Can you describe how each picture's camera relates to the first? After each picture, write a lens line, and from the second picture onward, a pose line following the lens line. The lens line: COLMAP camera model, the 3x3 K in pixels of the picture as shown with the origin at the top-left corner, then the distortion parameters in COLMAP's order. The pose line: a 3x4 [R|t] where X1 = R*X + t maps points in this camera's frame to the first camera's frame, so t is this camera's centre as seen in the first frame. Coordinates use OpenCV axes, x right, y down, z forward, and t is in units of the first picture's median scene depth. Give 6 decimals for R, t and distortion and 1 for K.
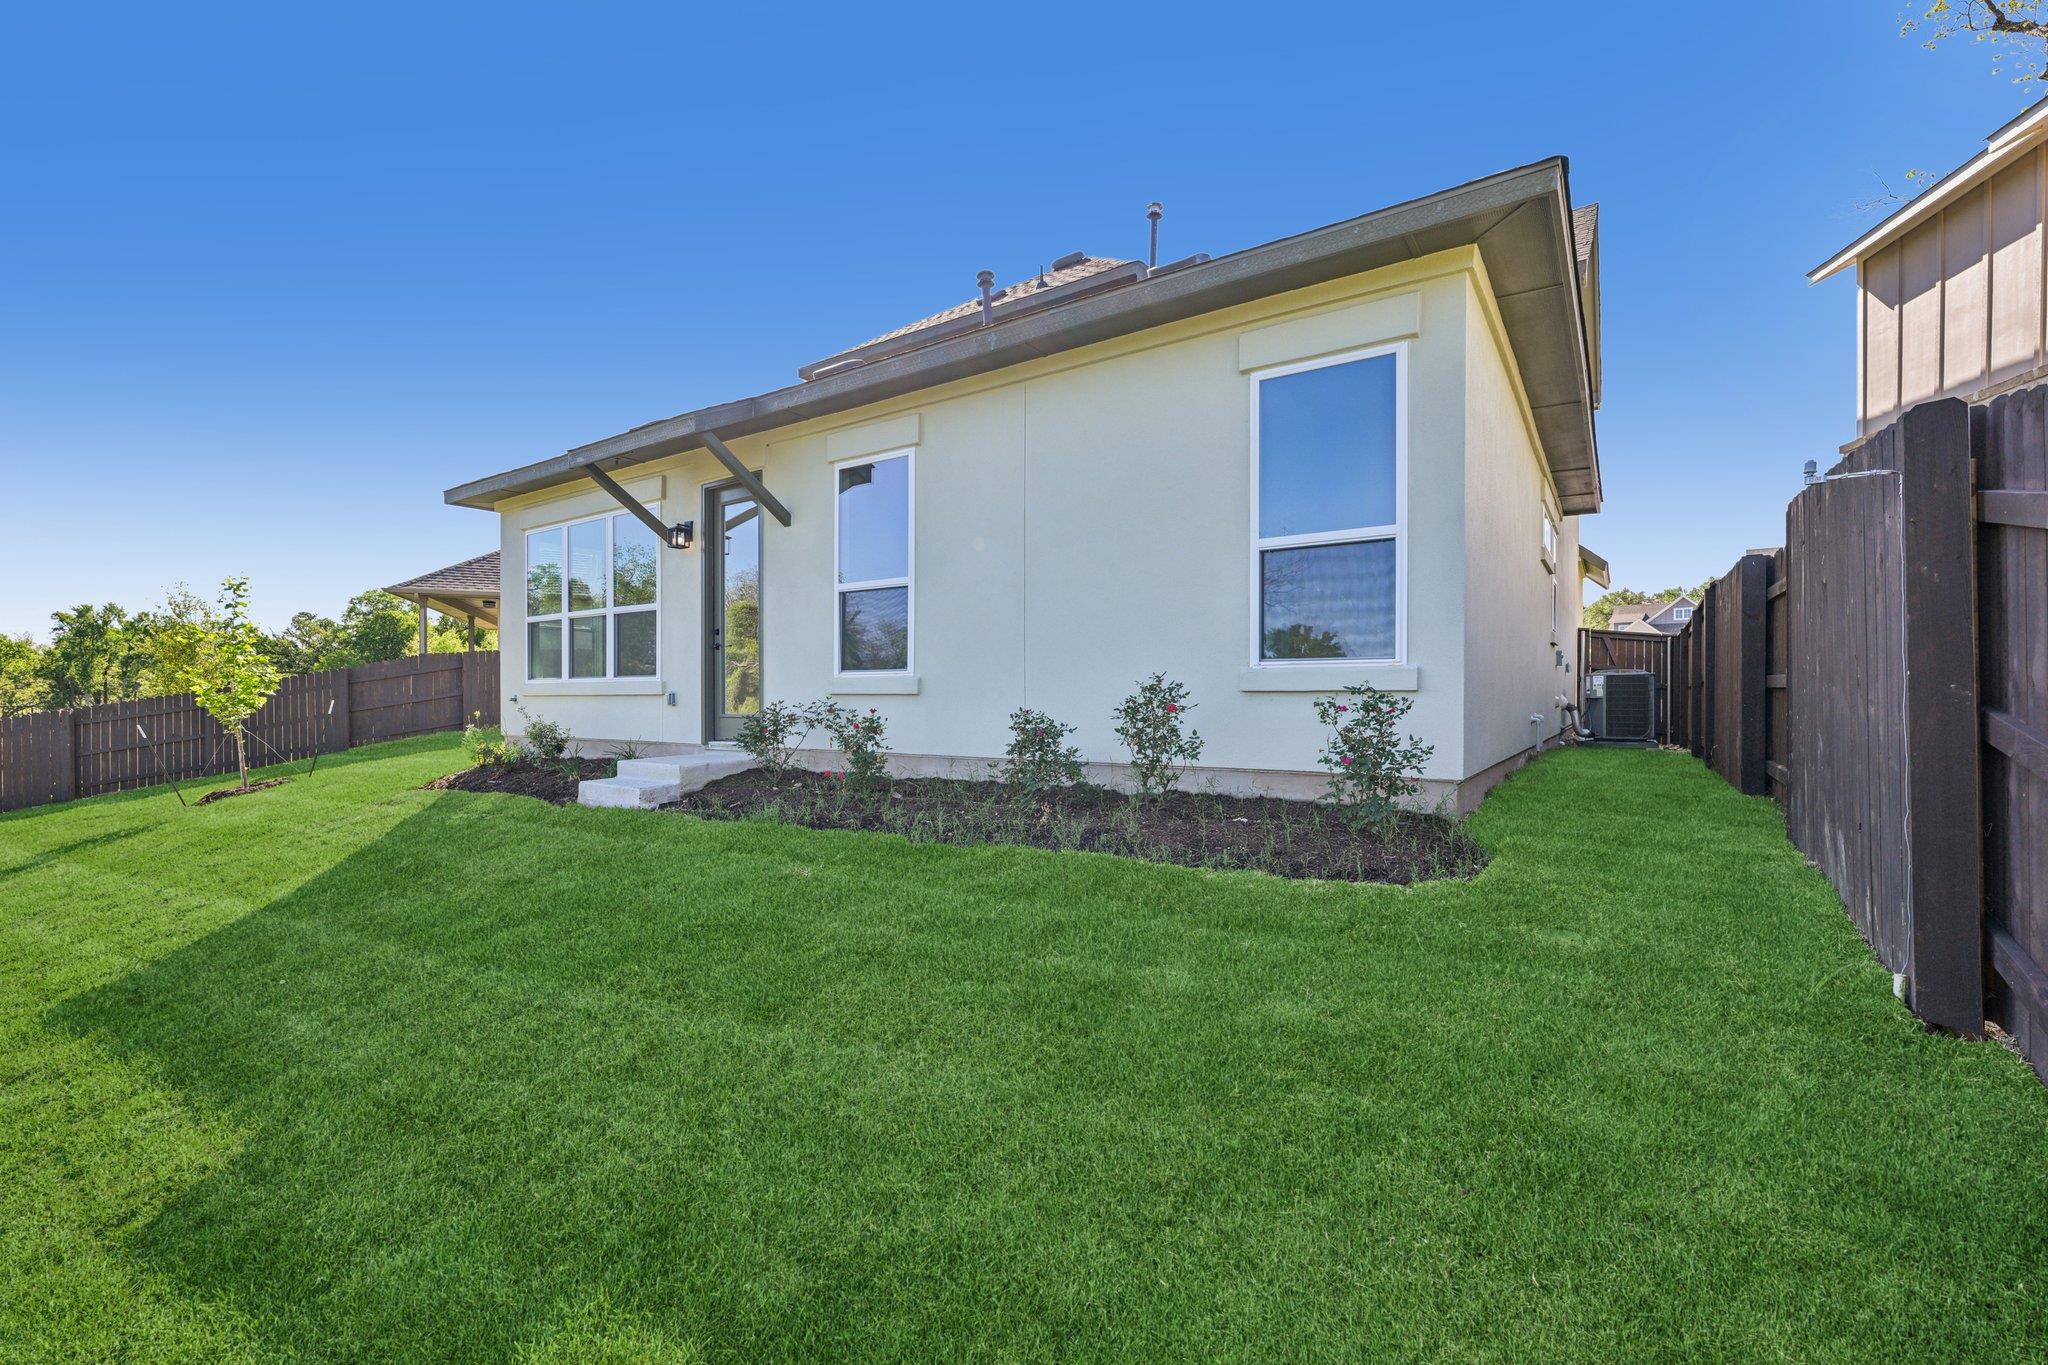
lens RADIAL K [[844.4, 0, 1029.2], [0, 844.4, 692.0], [0, 0, 1]] dist [-0.001516, 0.000333]
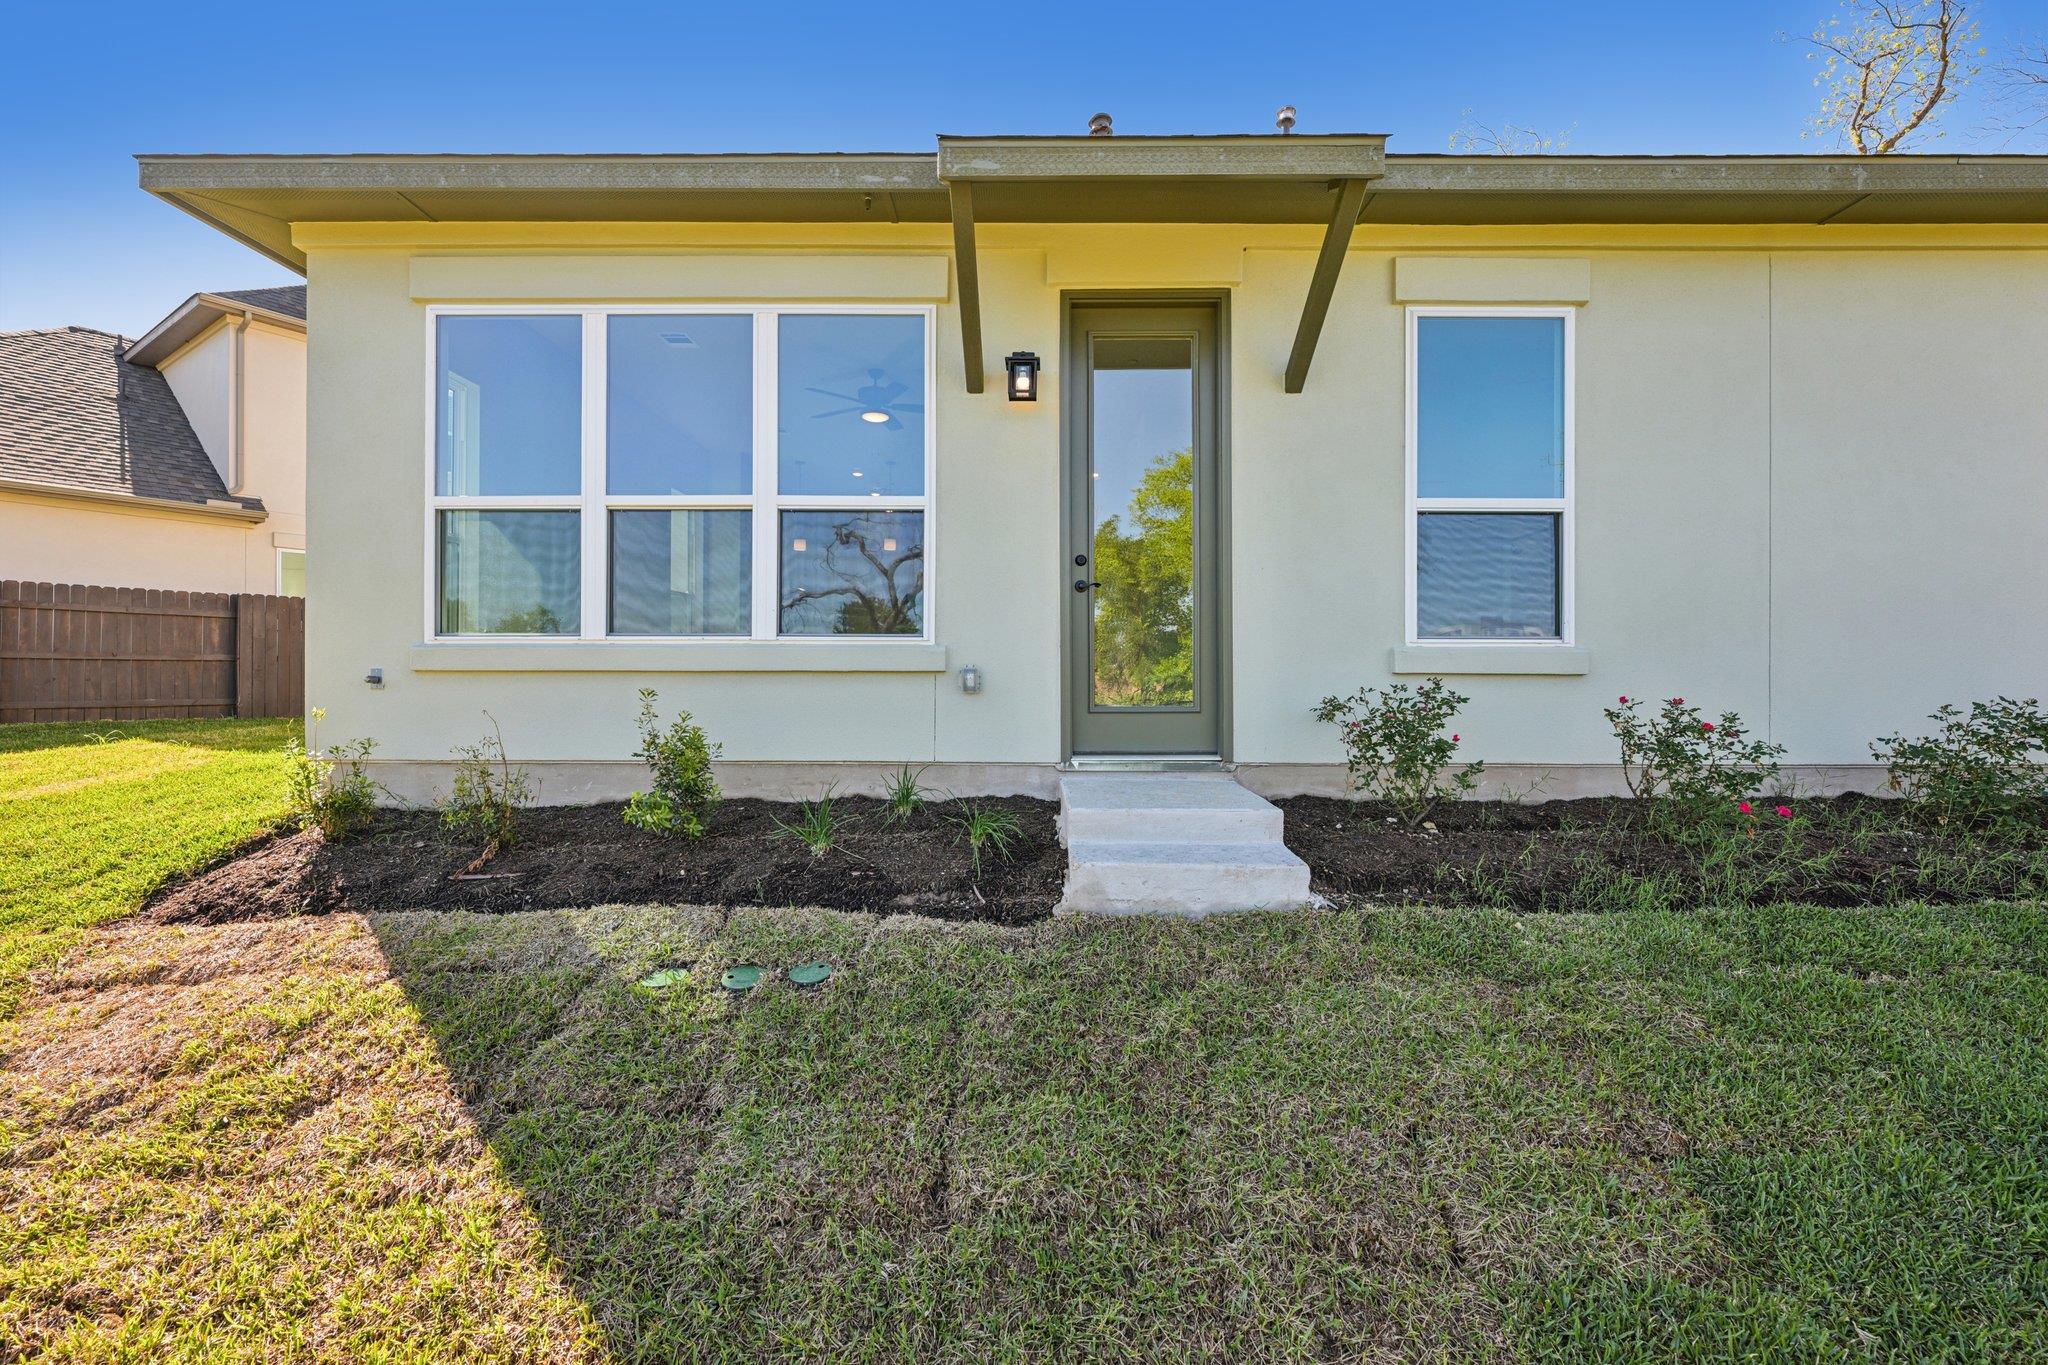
lens RADIAL K [[955.7, 0, 1024.1], [0, 955.7, 683.9], [0, 0, 1]] dist [-0.011330, 0.000355]
pose [[0.834889, 0.001442, 0.550416, -0.608657], [-0.008259, 0.999917, 0.009908, 0.004346], [-0.550356, -0.012818, 0.834832, 0.400520]]
